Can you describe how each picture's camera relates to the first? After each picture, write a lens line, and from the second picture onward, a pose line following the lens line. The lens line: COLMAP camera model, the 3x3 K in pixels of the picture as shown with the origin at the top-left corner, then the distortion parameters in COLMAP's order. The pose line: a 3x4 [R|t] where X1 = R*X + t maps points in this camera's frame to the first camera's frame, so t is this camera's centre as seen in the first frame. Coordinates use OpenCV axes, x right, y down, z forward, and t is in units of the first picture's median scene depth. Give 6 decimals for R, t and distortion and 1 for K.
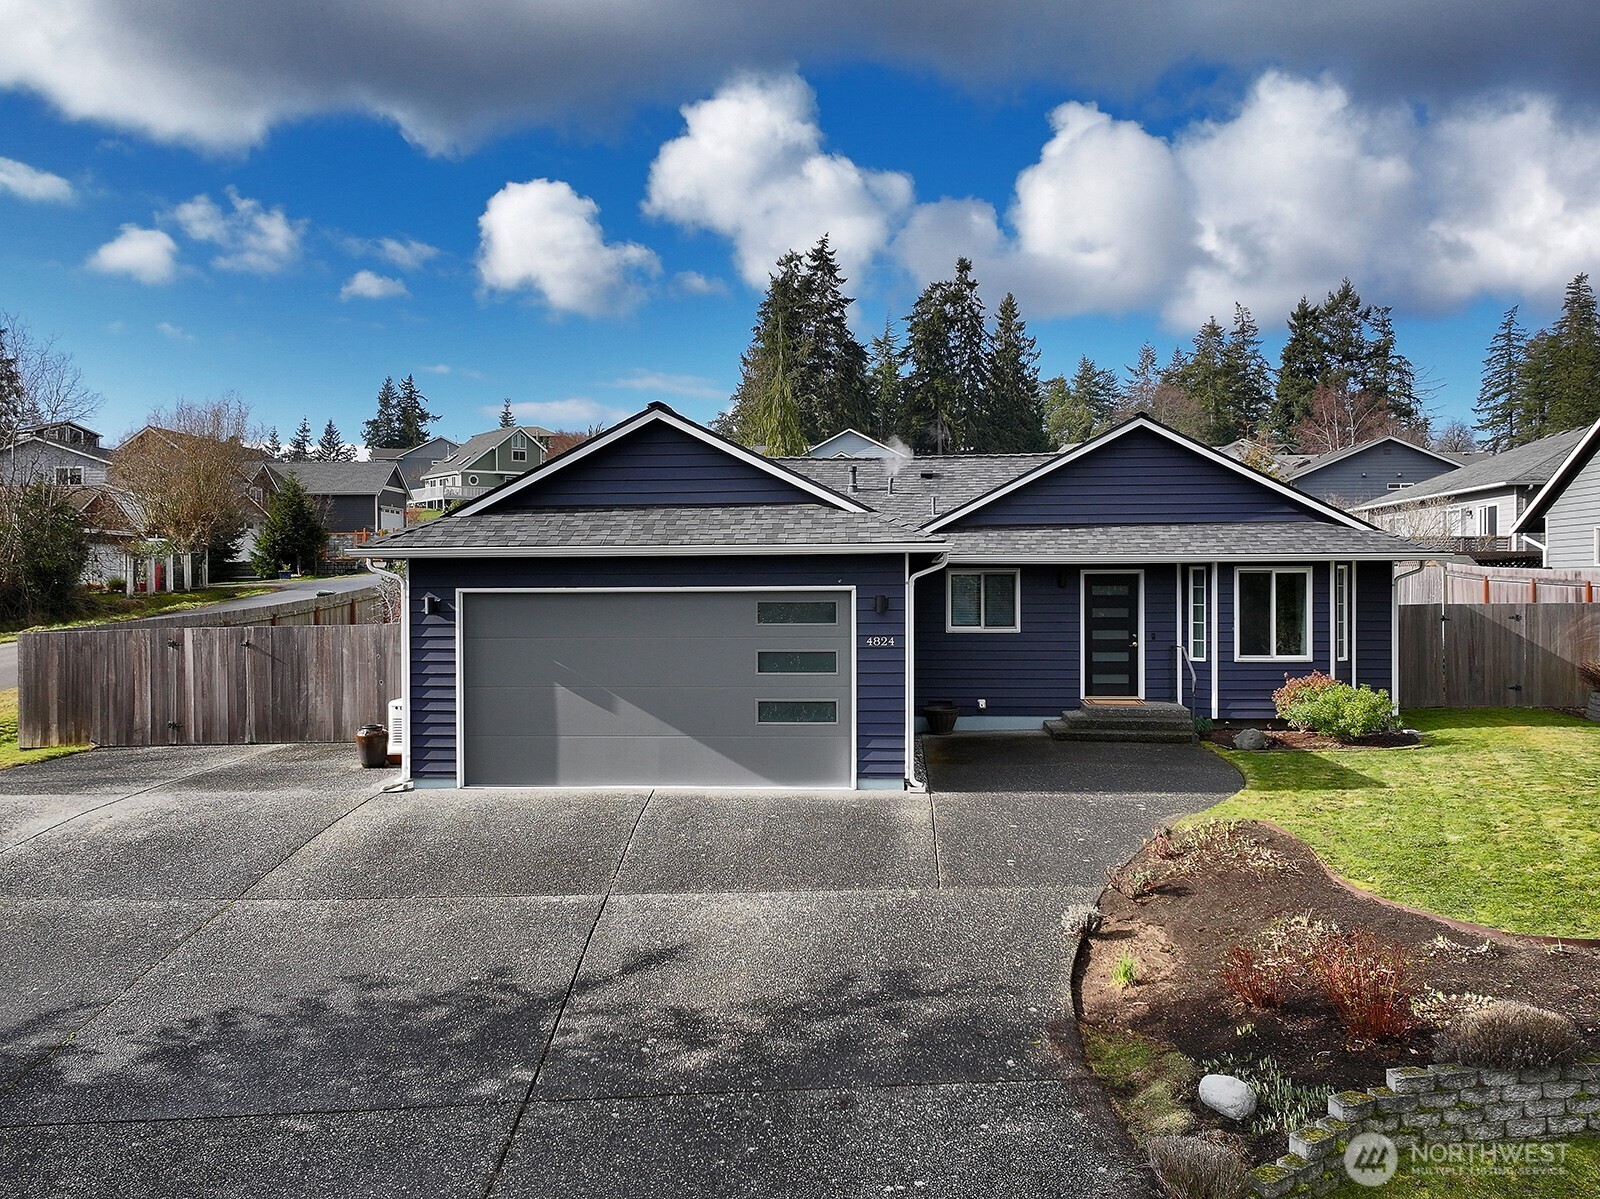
lens RADIAL K [[1143.4, 0, 800.8], [0, 1143.4, 980.2], [0, 0, 1]] dist [0.005642, -0.002021]
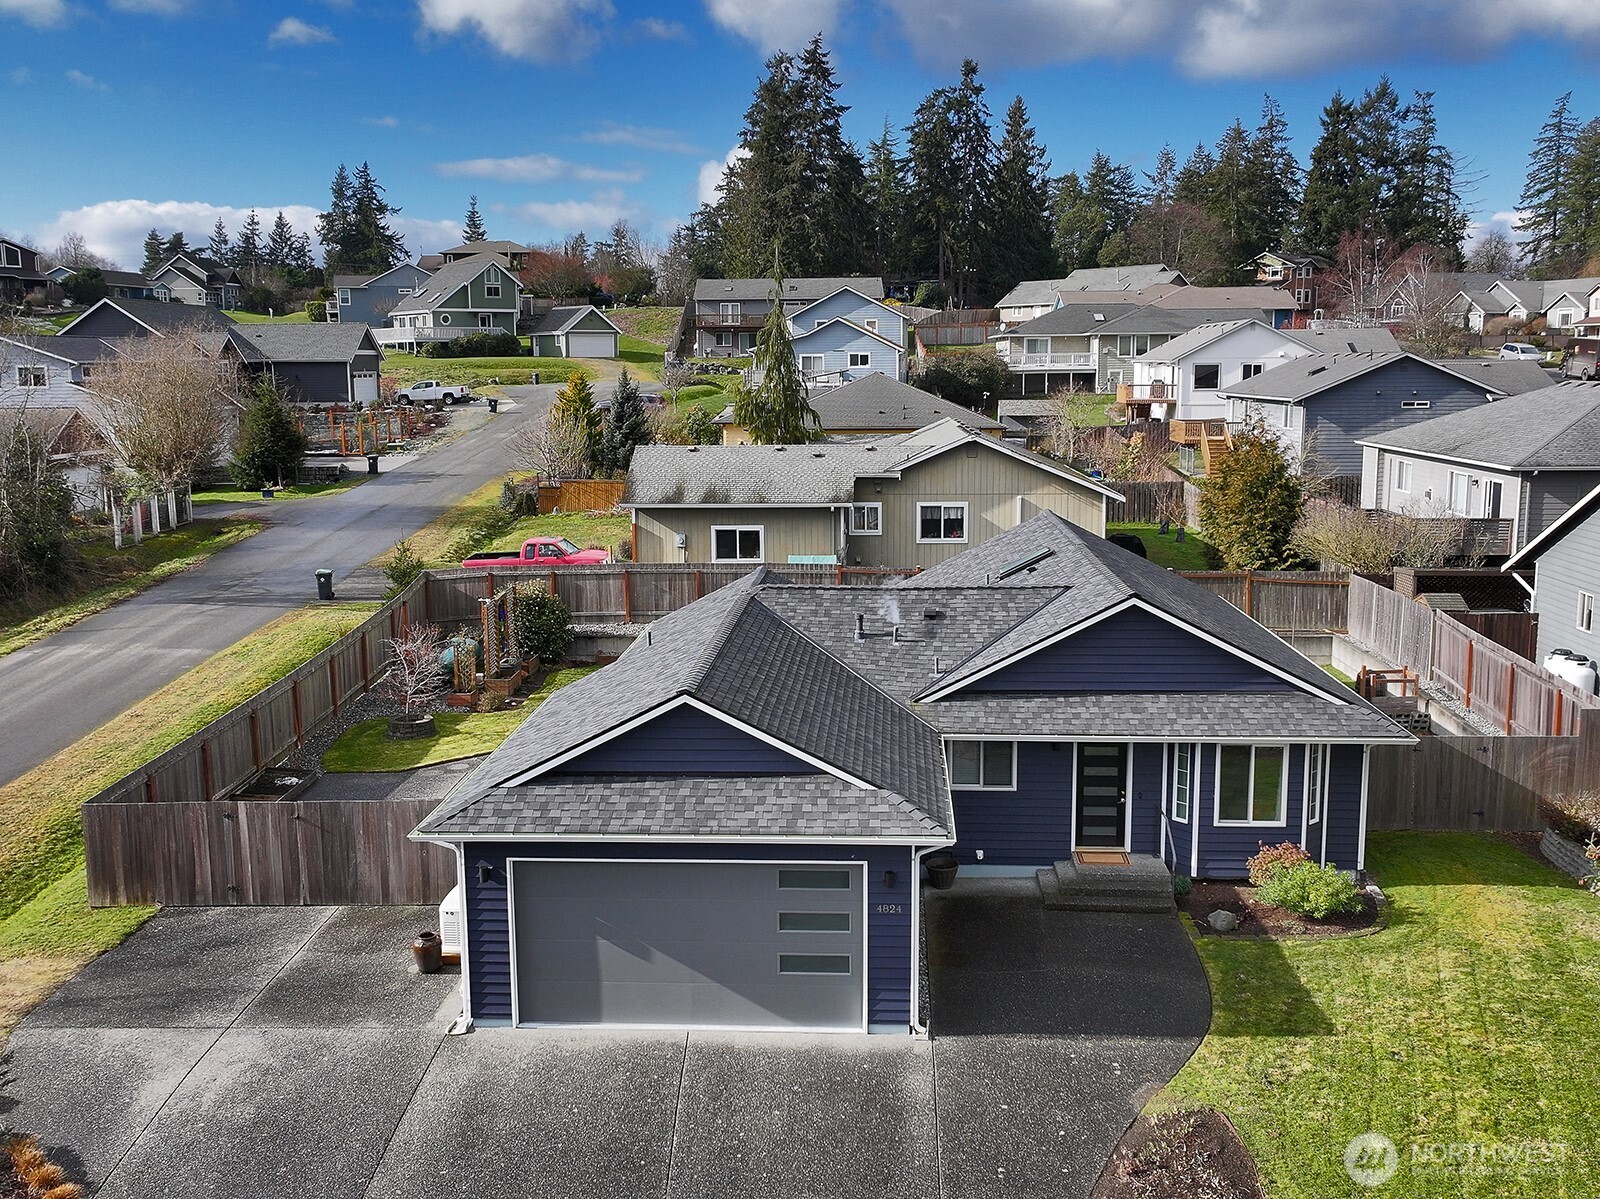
lens RADIAL K [[1143.4, 0, 800.8], [0, 1143.4, 980.2], [0, 0, 1]] dist [0.005642, -0.002021]
pose [[0.999973, -0.005990, 0.004336, -0.015668], [0.005368, 0.991324, 0.131333, -0.266470], [-0.005085, -0.131307, 0.991329, -0.083620]]
